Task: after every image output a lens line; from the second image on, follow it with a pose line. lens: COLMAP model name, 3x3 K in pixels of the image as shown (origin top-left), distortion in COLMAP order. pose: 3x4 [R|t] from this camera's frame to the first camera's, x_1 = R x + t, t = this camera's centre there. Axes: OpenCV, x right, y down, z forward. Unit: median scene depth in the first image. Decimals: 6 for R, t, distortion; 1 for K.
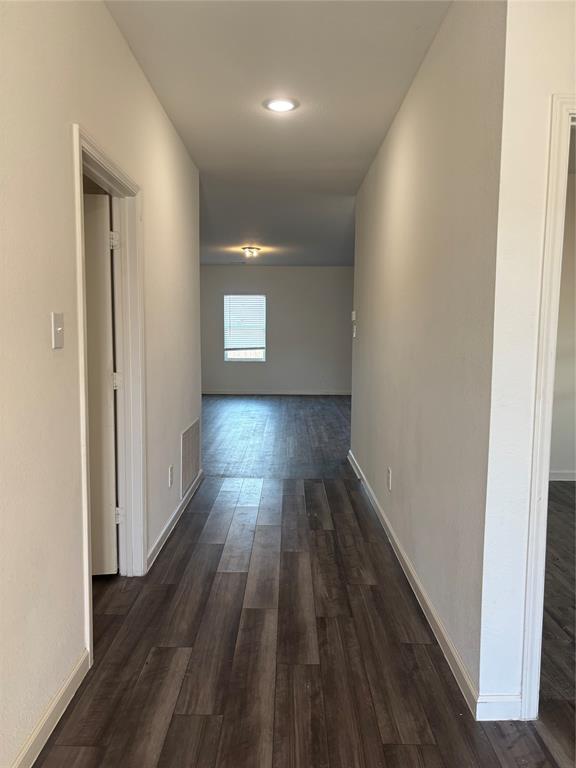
lens RADIAL K [[582.5, 0, 287.7], [0, 582.5, 387.2], [0, 0, 1]] dist [0.053549, -0.057333]
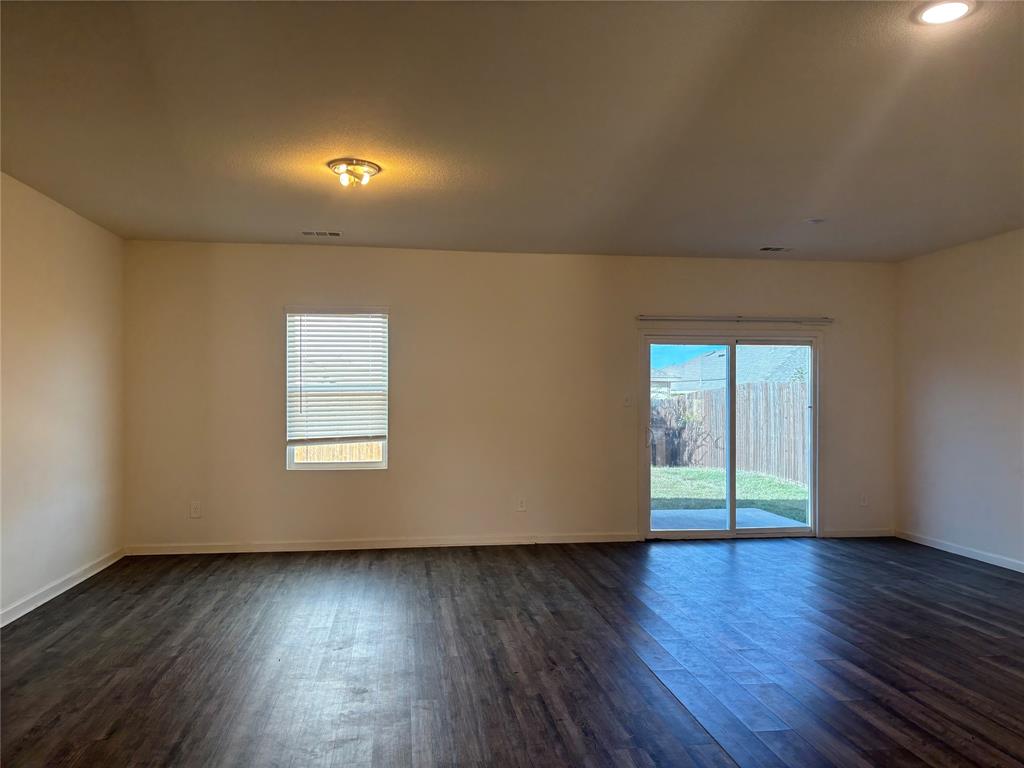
lens RADIAL K [[776.6, 0, 515.8], [0, 776.6, 397.2], [0, 0, 1]] dist [0.053549, -0.057333]
pose [[0.989061, -0.004986, 0.147421, -0.029065], [0.018259, 0.995880, -0.088820, -0.044814], [-0.146371, 0.090540, 0.985078, 0.429190]]
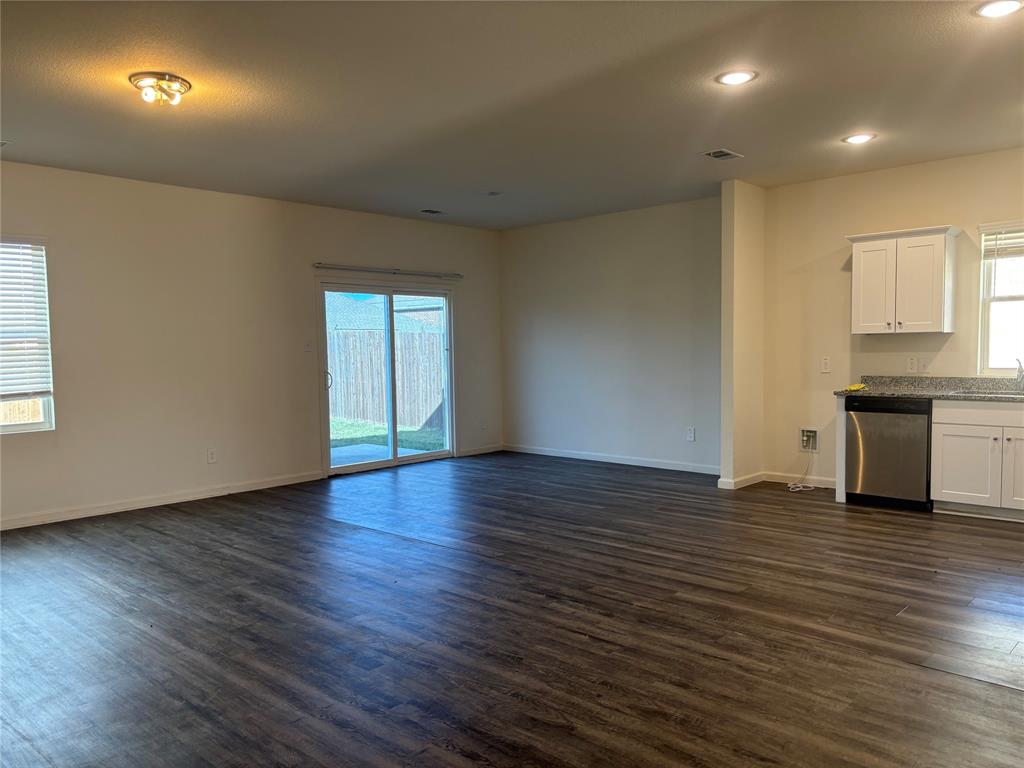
lens RADIAL K [[776.6, 0, 507.9], [0, 776.6, 396.0], [0, 0, 1]] dist [0.053549, -0.057333]
pose [[0.683257, -0.065595, 0.727226, -0.200791], [0.088438, 0.996059, 0.006753, -0.044063], [-0.724803, 0.059700, 0.686365, 0.466154]]
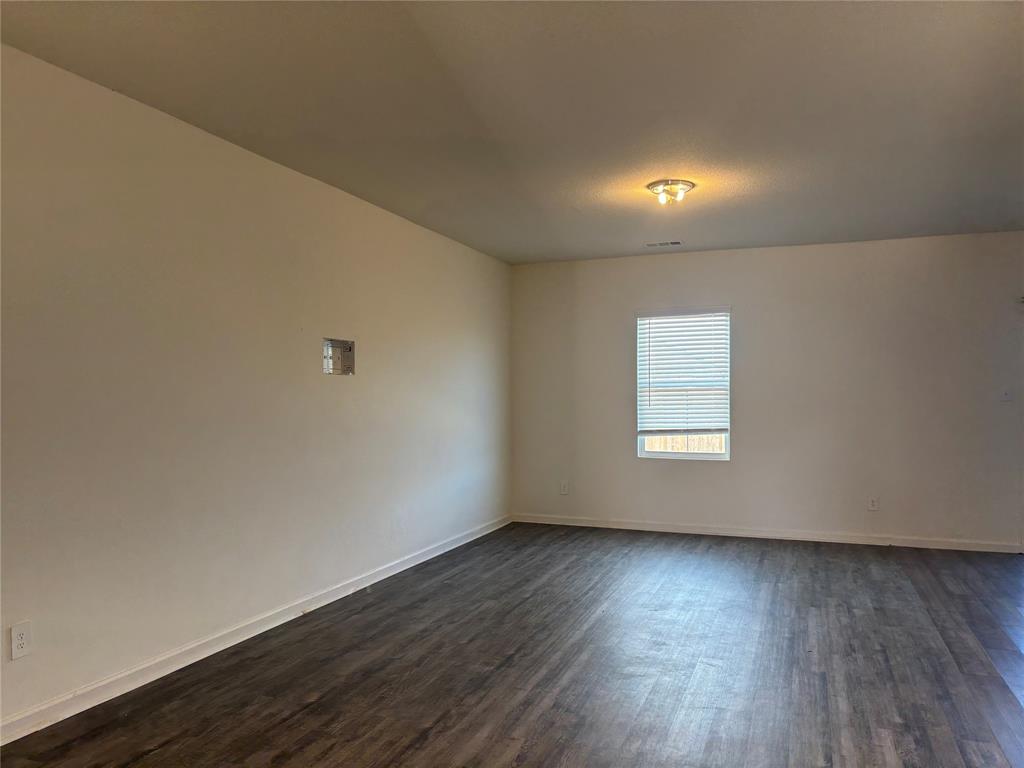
lens RADIAL K [[776.6, 0, 519.8], [0, 776.6, 392.3], [0, 0, 1]] dist [0.053549, -0.057333]
pose [[0.938415, -0.009546, -0.345379, 0.017660], [-0.023734, 0.995476, -0.092001, -0.037809], [0.344695, 0.094533, 0.933943, 0.388385]]
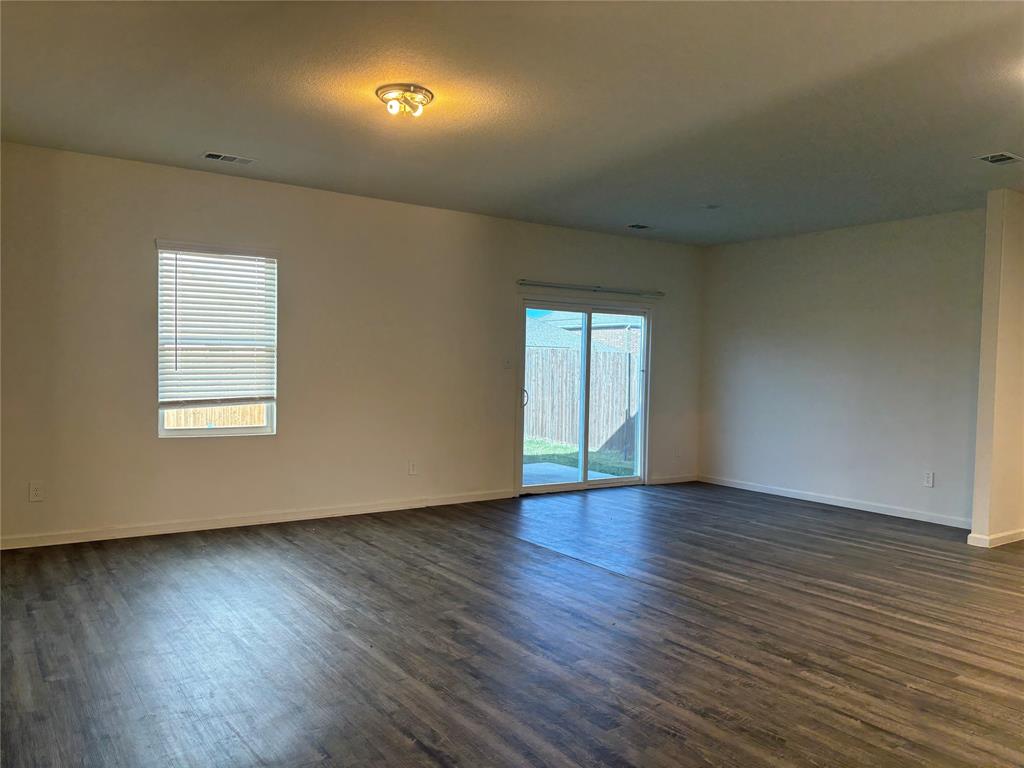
lens RADIAL K [[776.6, 0, 505.8], [0, 776.6, 394.3], [0, 0, 1]] dist [0.053549, -0.057333]
pose [[0.821233, -0.012014, 0.570467, -0.205212], [0.036987, 0.998796, -0.032211, -0.048830], [-0.569394, 0.047553, 0.820689, 0.504992]]
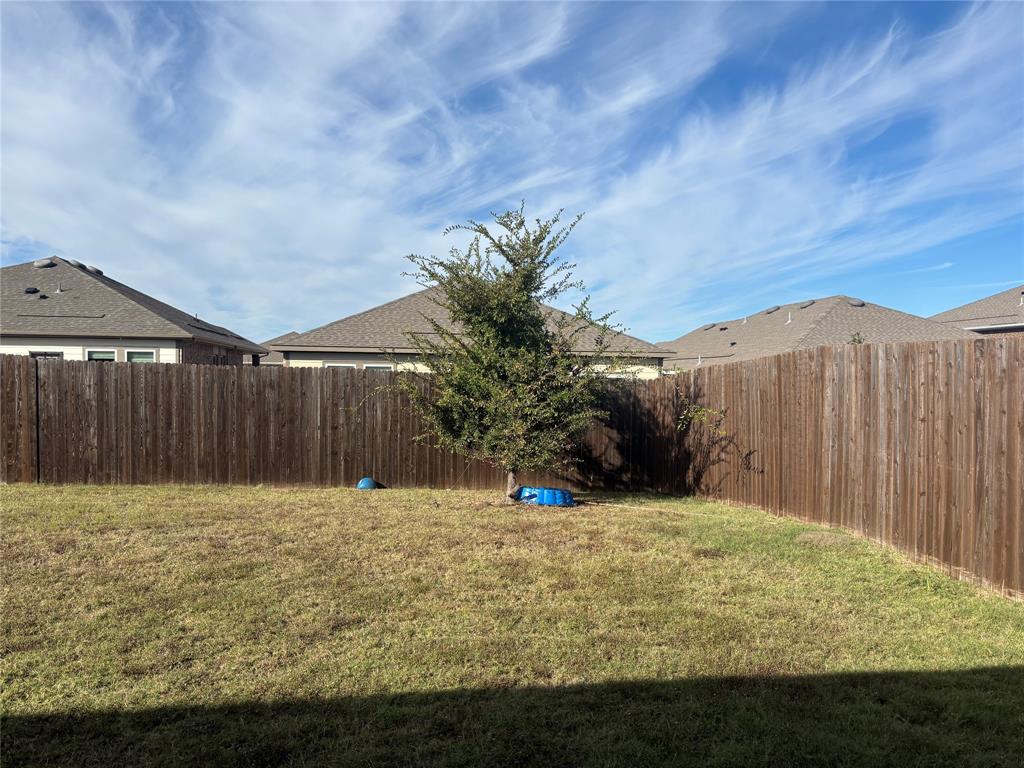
lens RADIAL K [[776.6, 0, 518.6], [0, 776.6, 399.0], [0, 0, 1]] dist [0.053549, -0.057333]
pose [[0.986844, -0.006156, 0.161556, 0.174446], [0.016766, 0.997784, -0.064392, -0.091626], [-0.160802, 0.066254, 0.984760, 1.004971]]
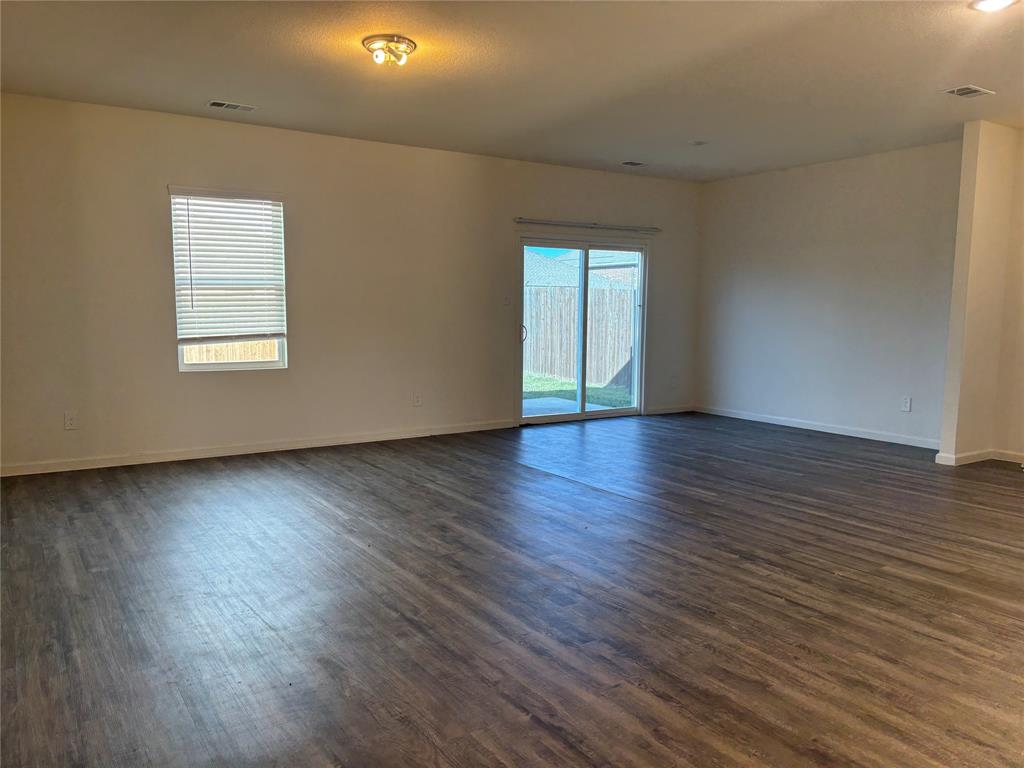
lens RADIAL K [[776.6, 0, 508.0], [0, 776.6, 394.3], [0, 0, 1]] dist [0.053549, -0.057333]
pose [[0.835181, -0.063312, 0.546319, -0.209149], [0.048870, 0.997966, 0.040943, -0.041293], [-0.547799, -0.007496, 0.836576, 0.467219]]
